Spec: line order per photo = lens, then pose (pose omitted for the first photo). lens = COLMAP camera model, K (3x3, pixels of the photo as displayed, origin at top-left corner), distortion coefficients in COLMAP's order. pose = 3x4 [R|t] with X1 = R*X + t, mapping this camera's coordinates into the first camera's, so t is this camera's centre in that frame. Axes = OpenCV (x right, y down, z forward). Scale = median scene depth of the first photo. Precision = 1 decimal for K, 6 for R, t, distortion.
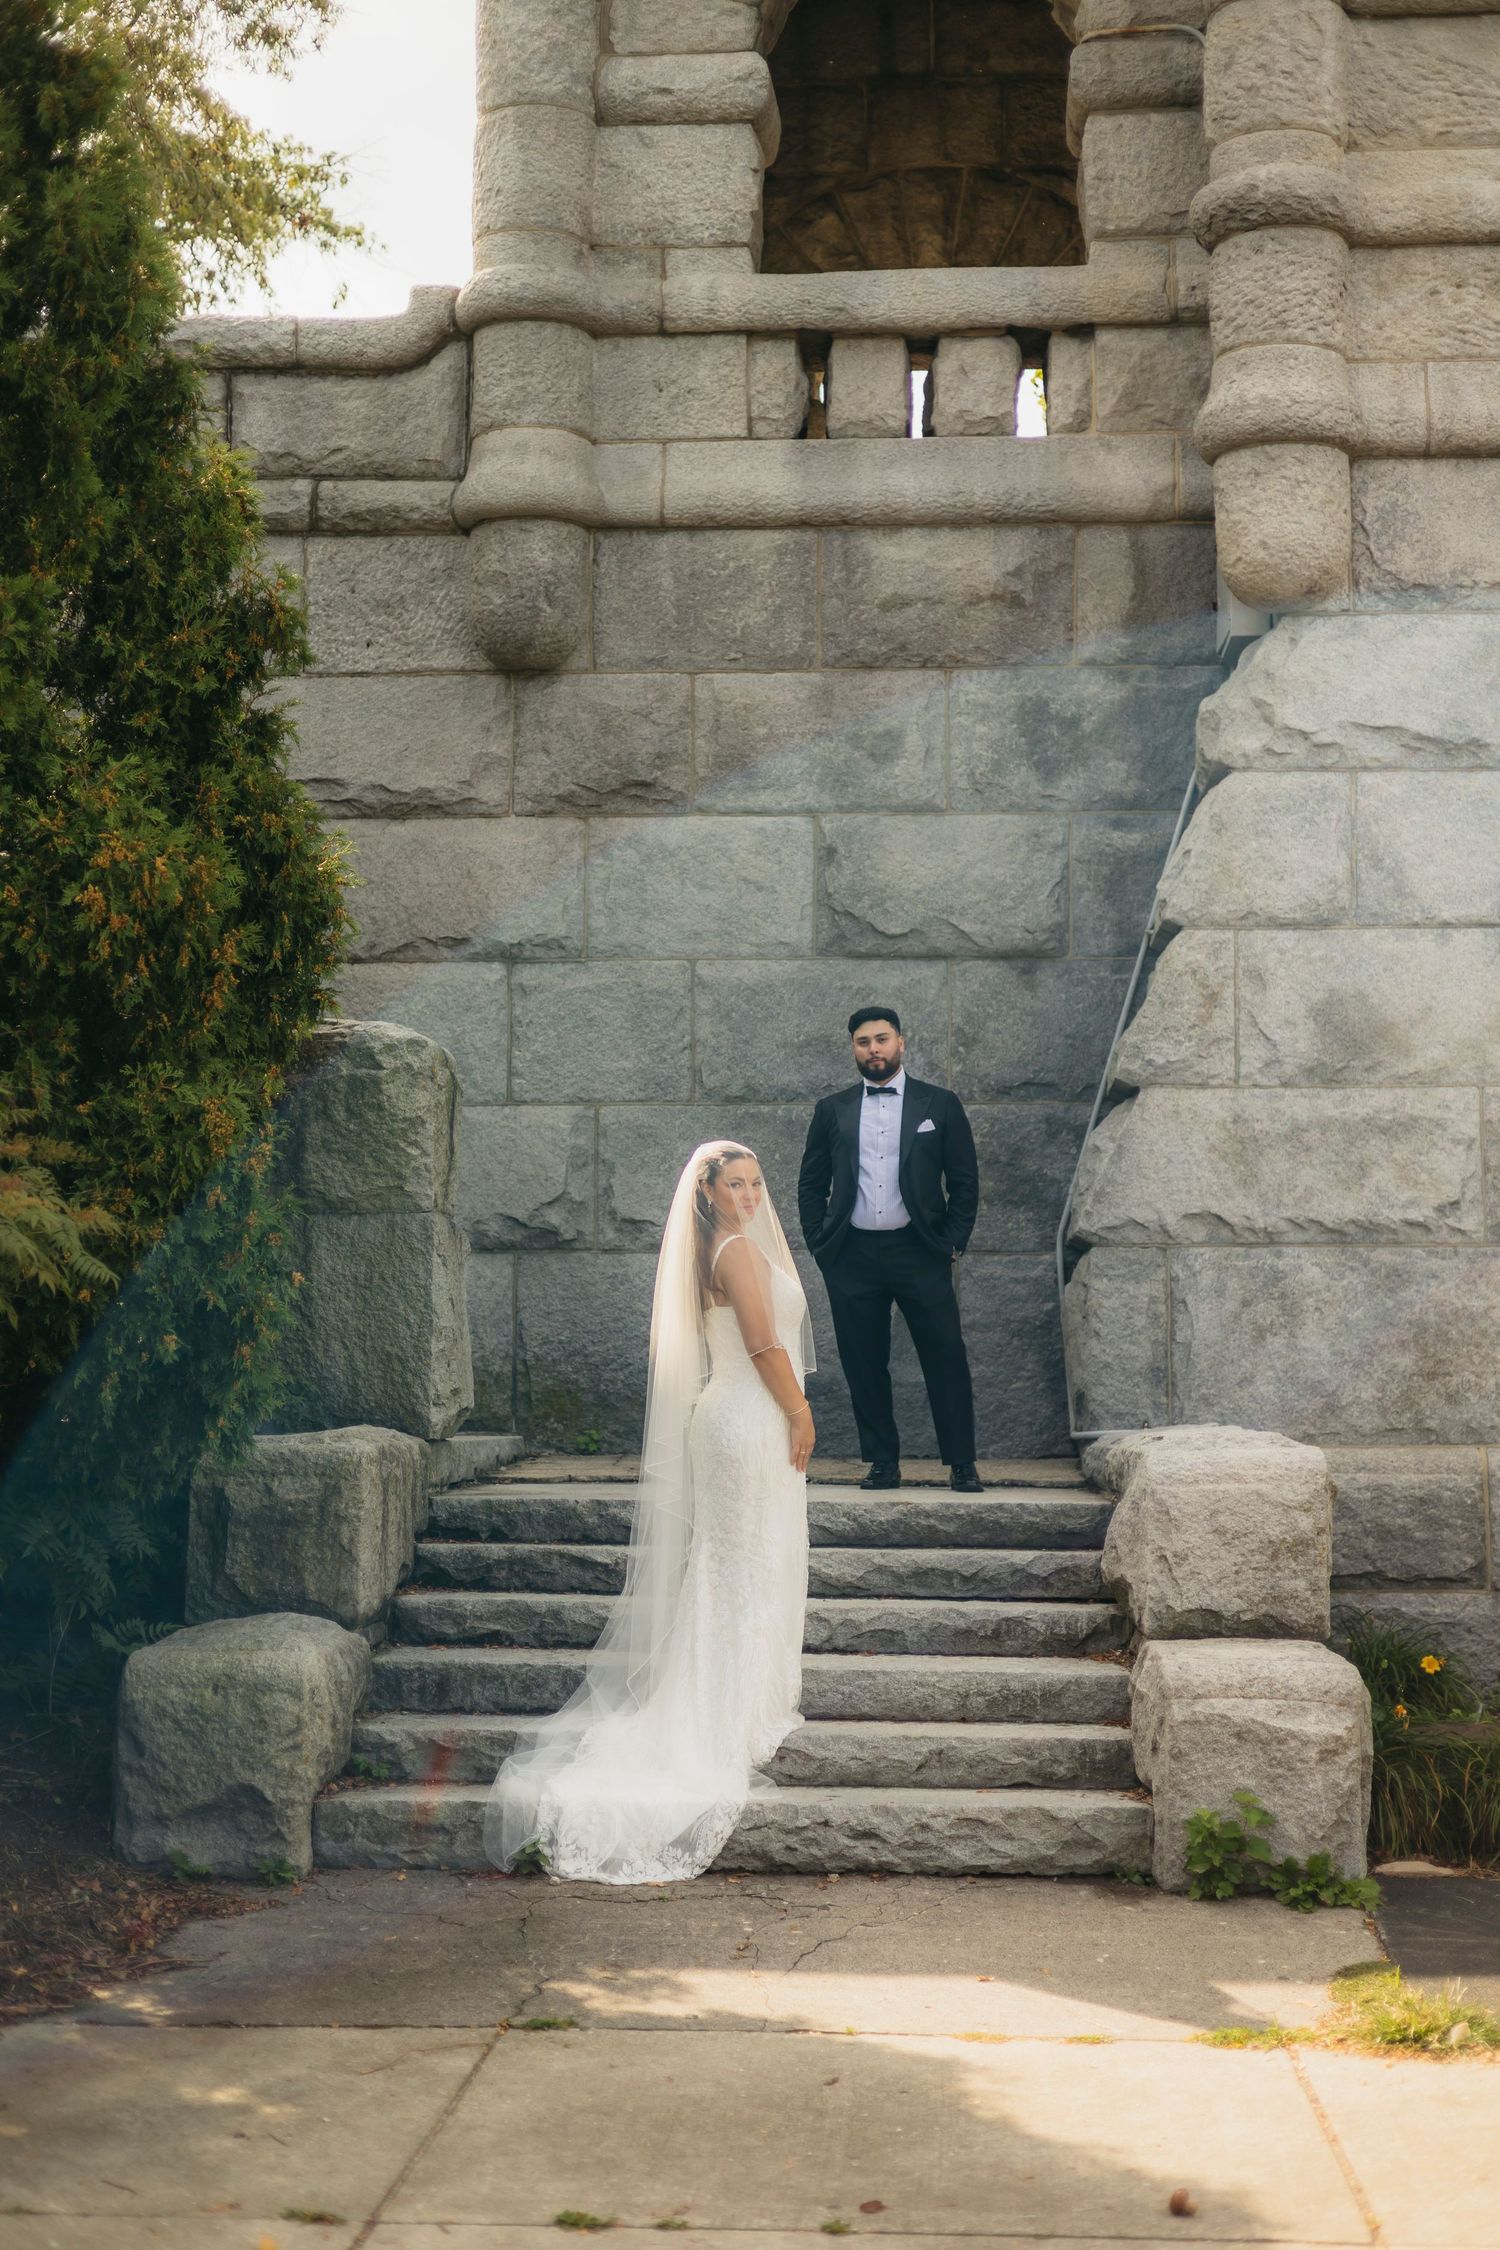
lens RADIAL K [[3180.7, 0, 641.3], [0, 3180.7, 1127.4], [0, 0, 1]] dist [-0.037728, -0.290572]
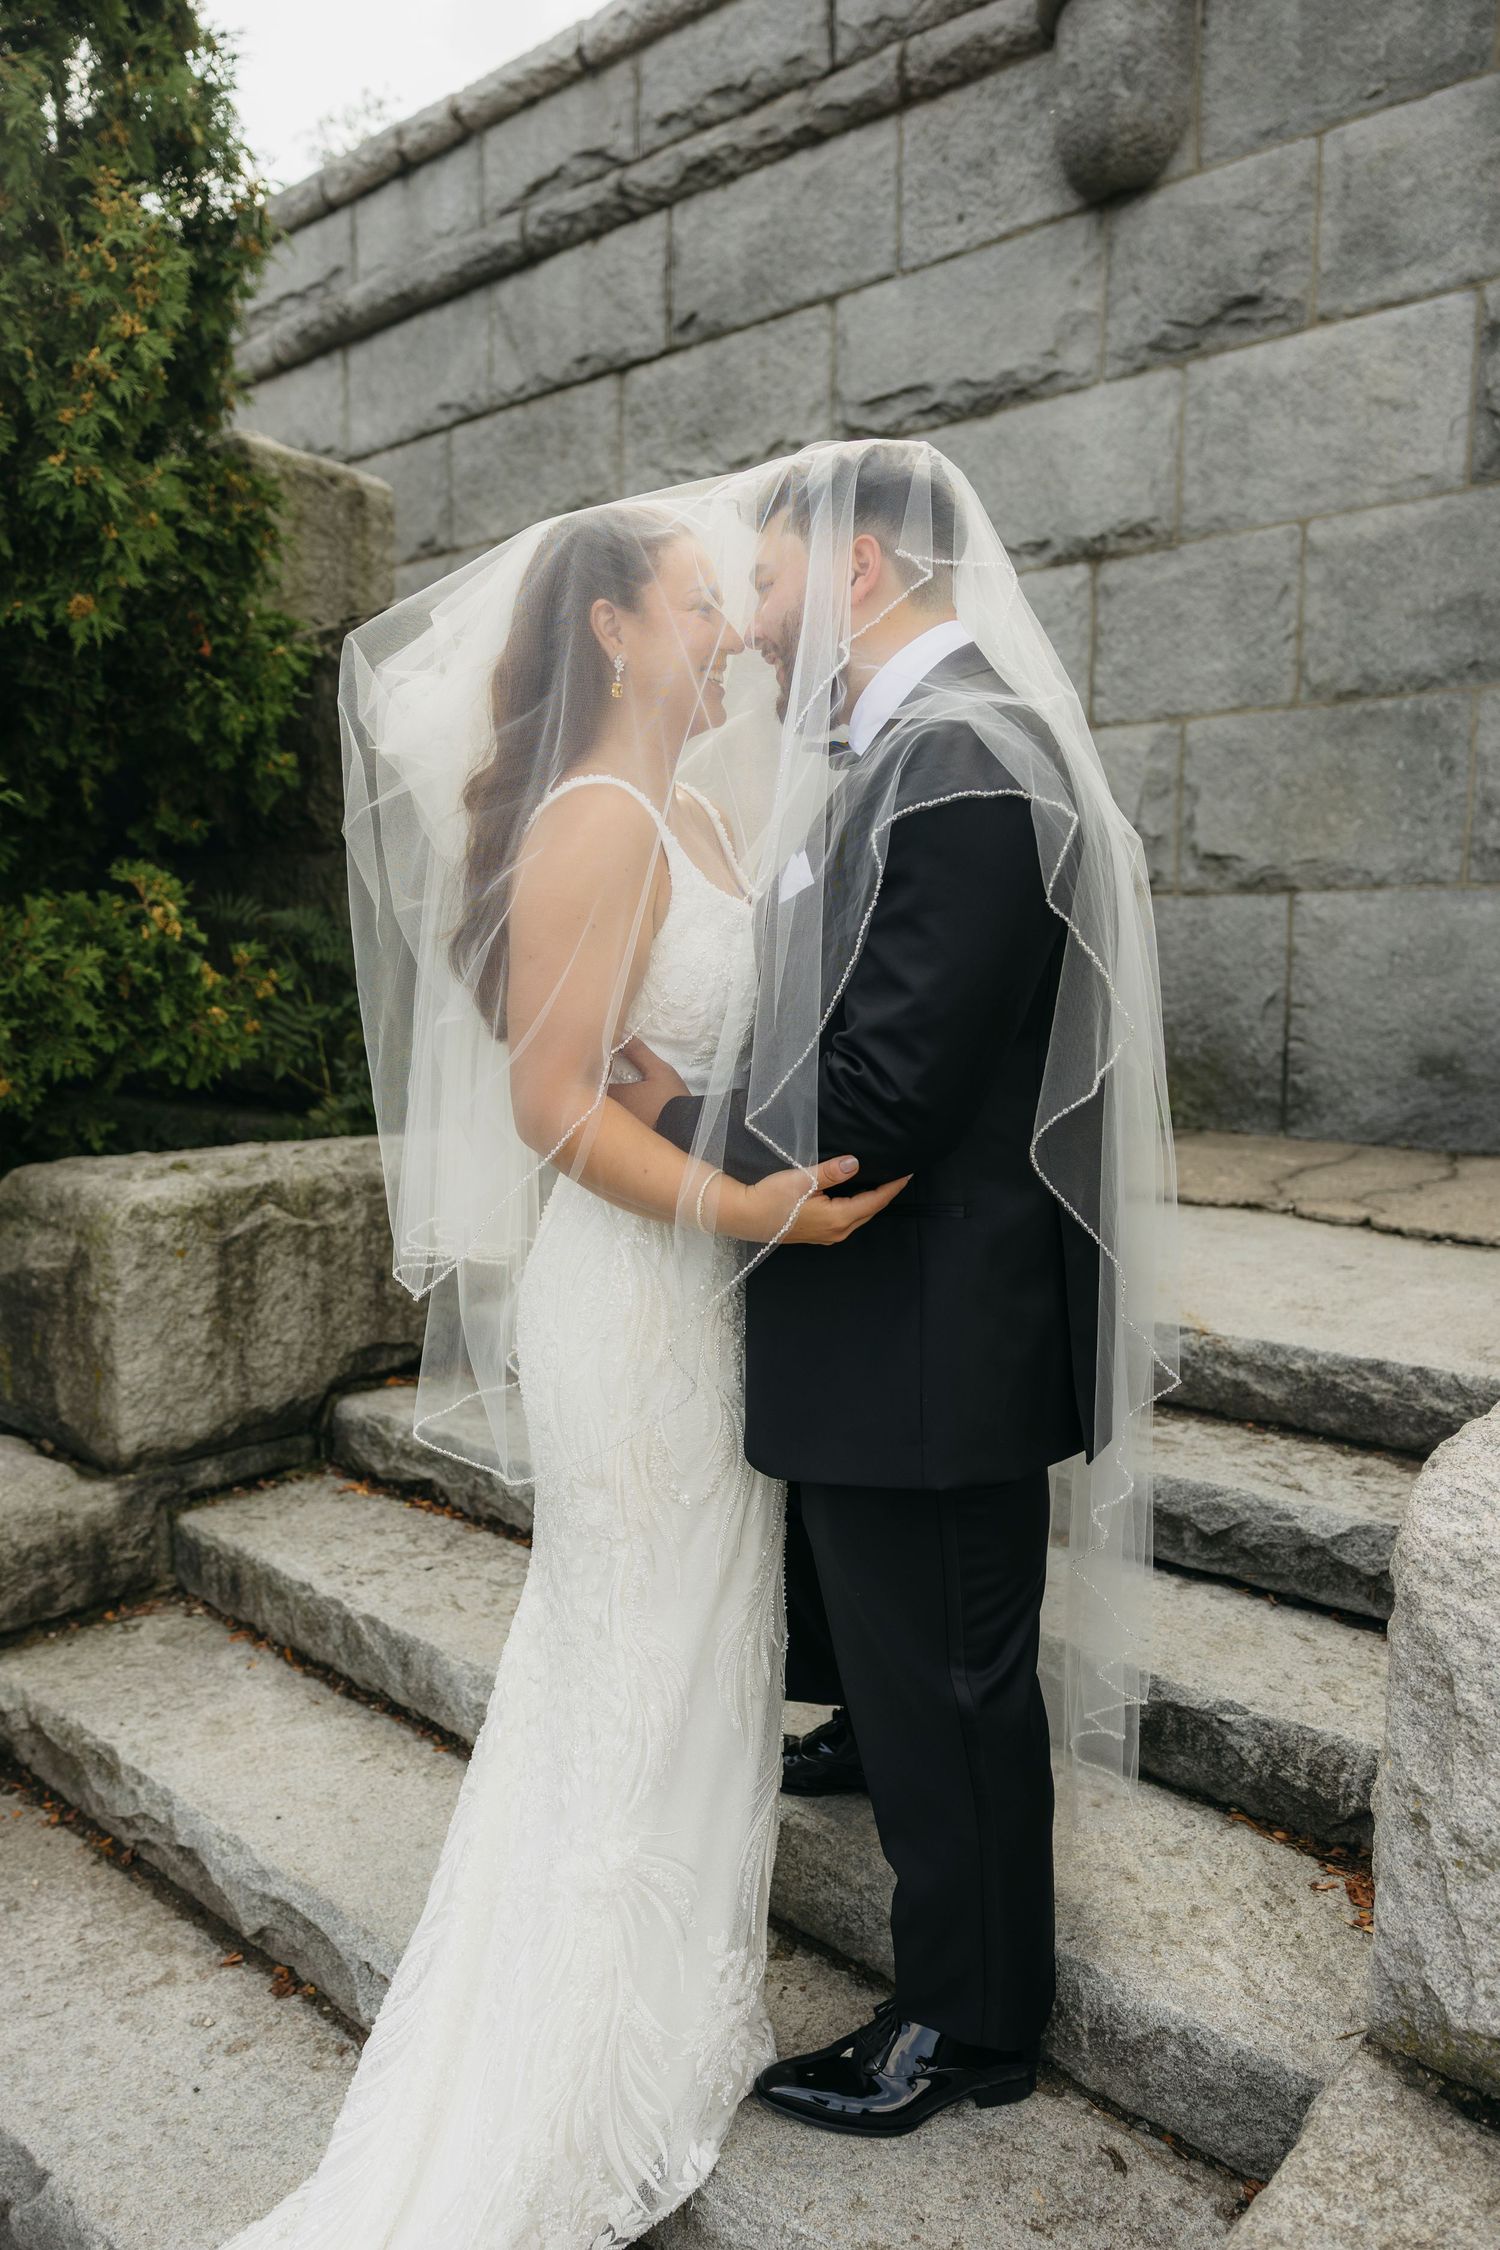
lens RADIAL K [[1527.7, 0, 750.0], [0, 1527.7, 1125.0], [0, 0, 1]] dist [0.001745, 0.000529]
pose [[0.815626, 0.061097, -0.575344, 0.132564], [0.036554, 0.986981, 0.156630, 0.031459], [0.577423, -0.148783, 0.802774, 0.592950]]
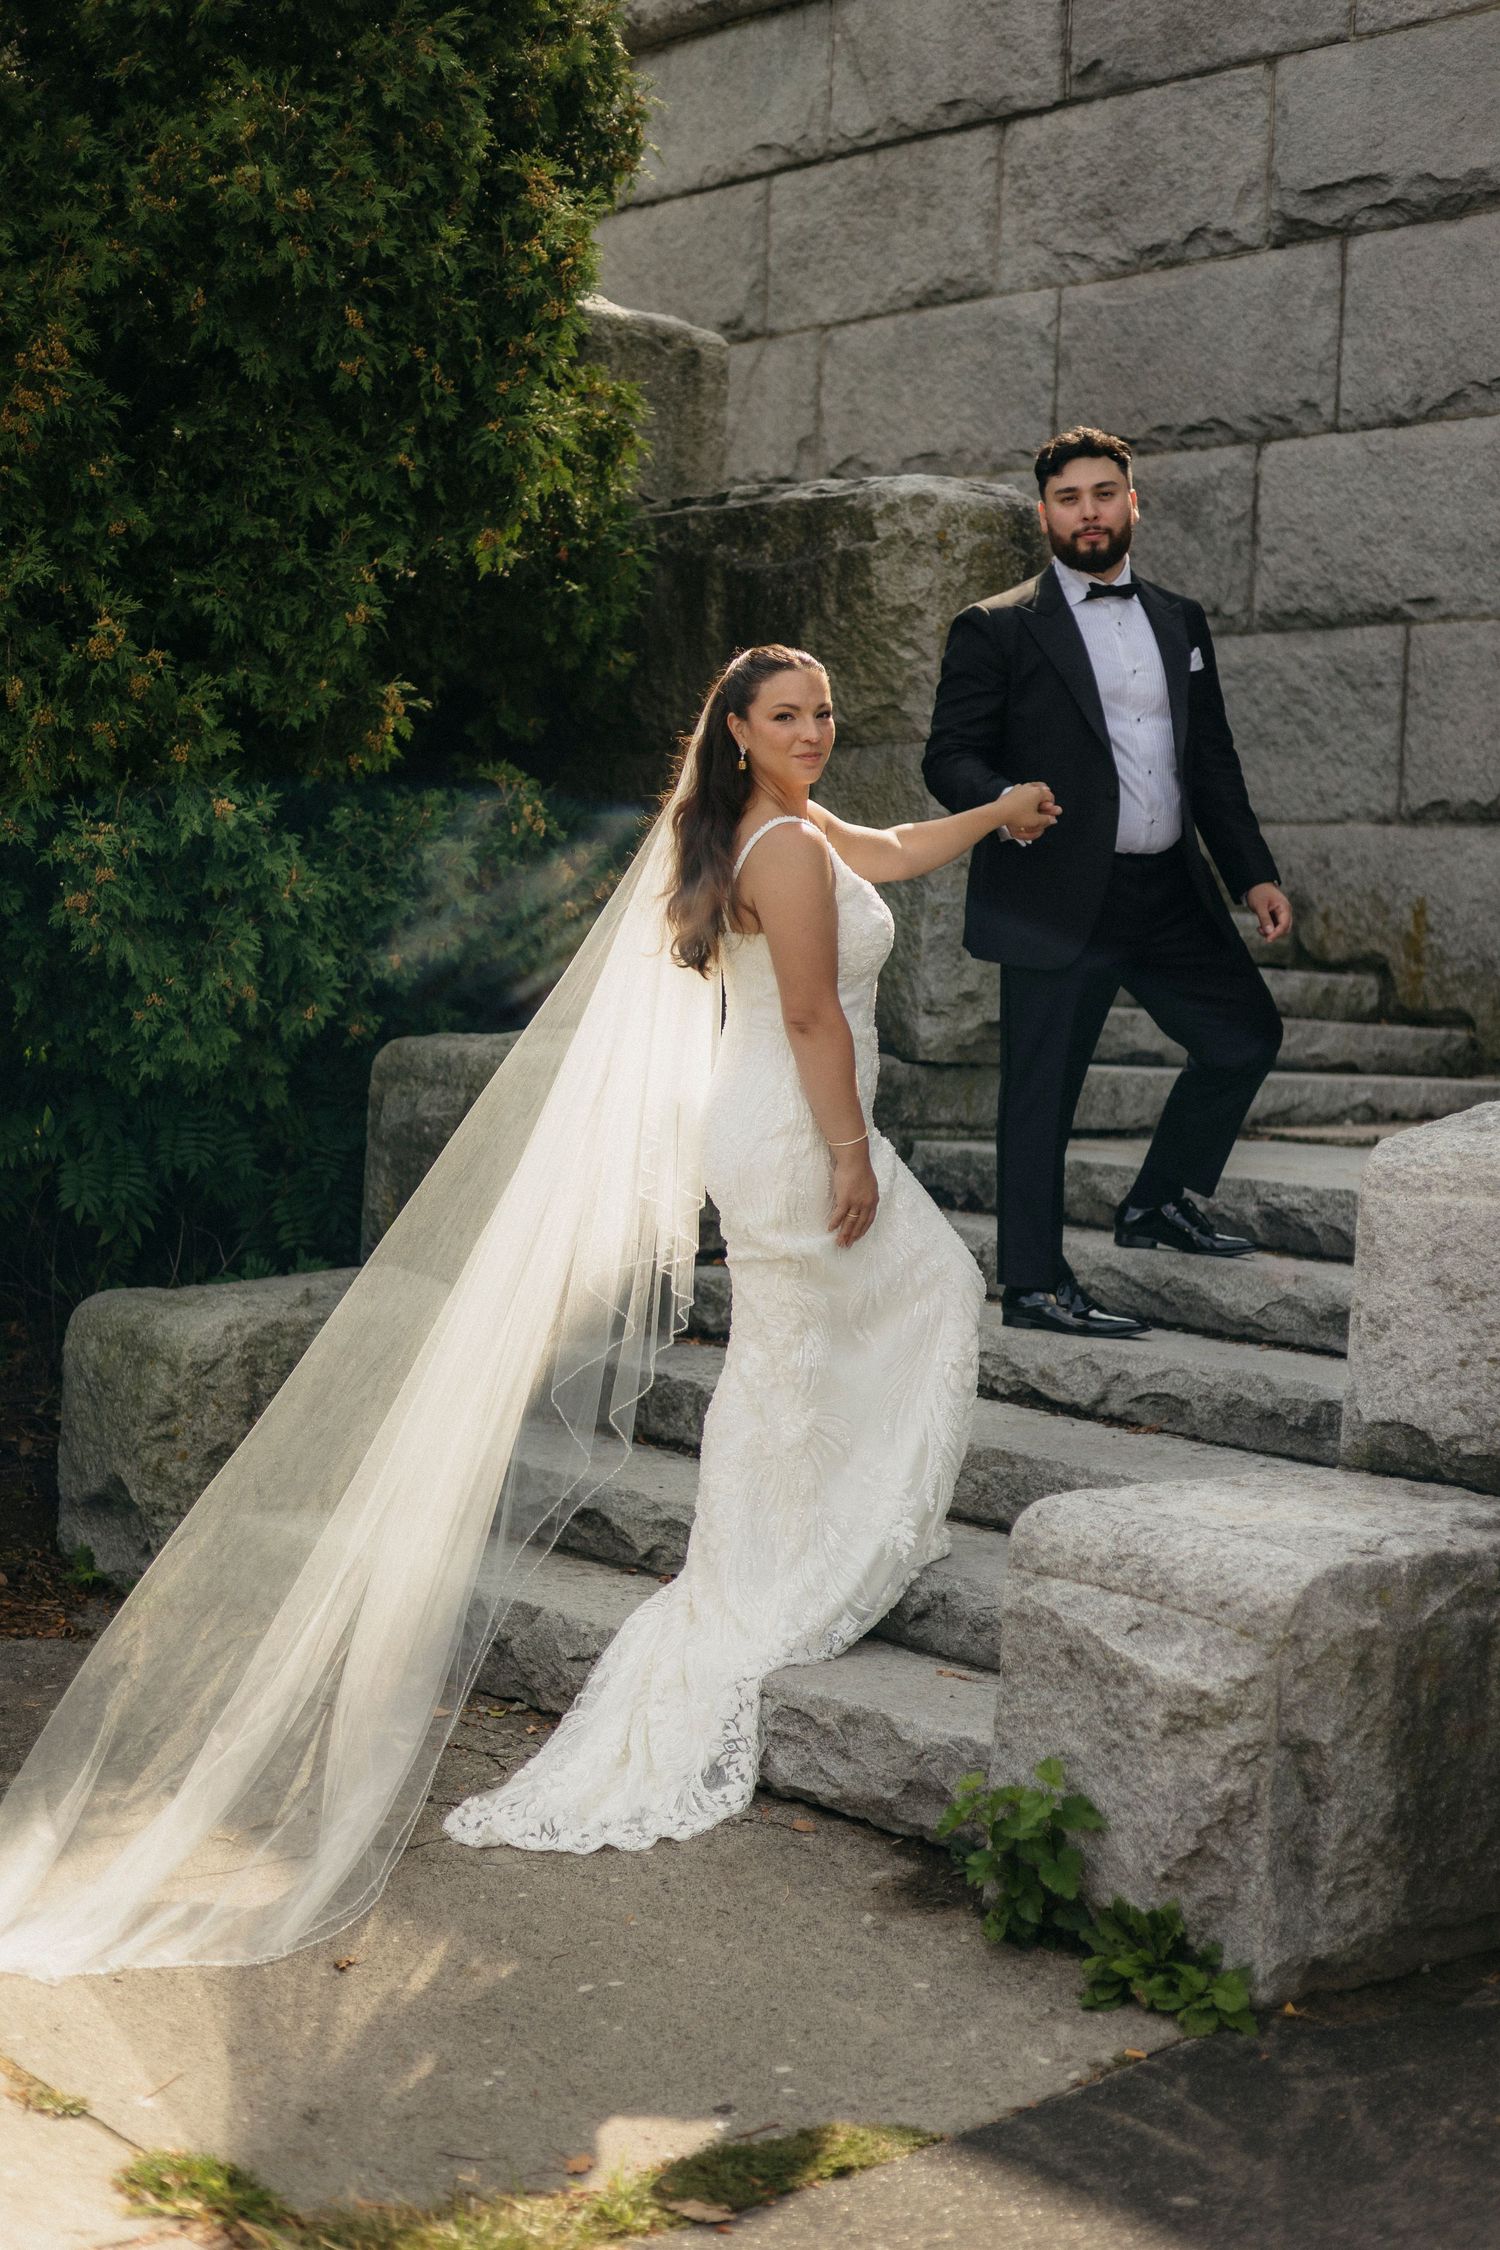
lens RADIAL K [[3180.7, 0, 641.3], [0, 3180.7, 1127.4], [0, 0, 1]] dist [-0.037728, -0.290572]
pose [[0.689430, 0.065556, -0.721380, 0.325208], [0.014268, 0.994474, 0.104010, 0.030464], [0.724212, -0.082000, 0.684685, 0.373590]]
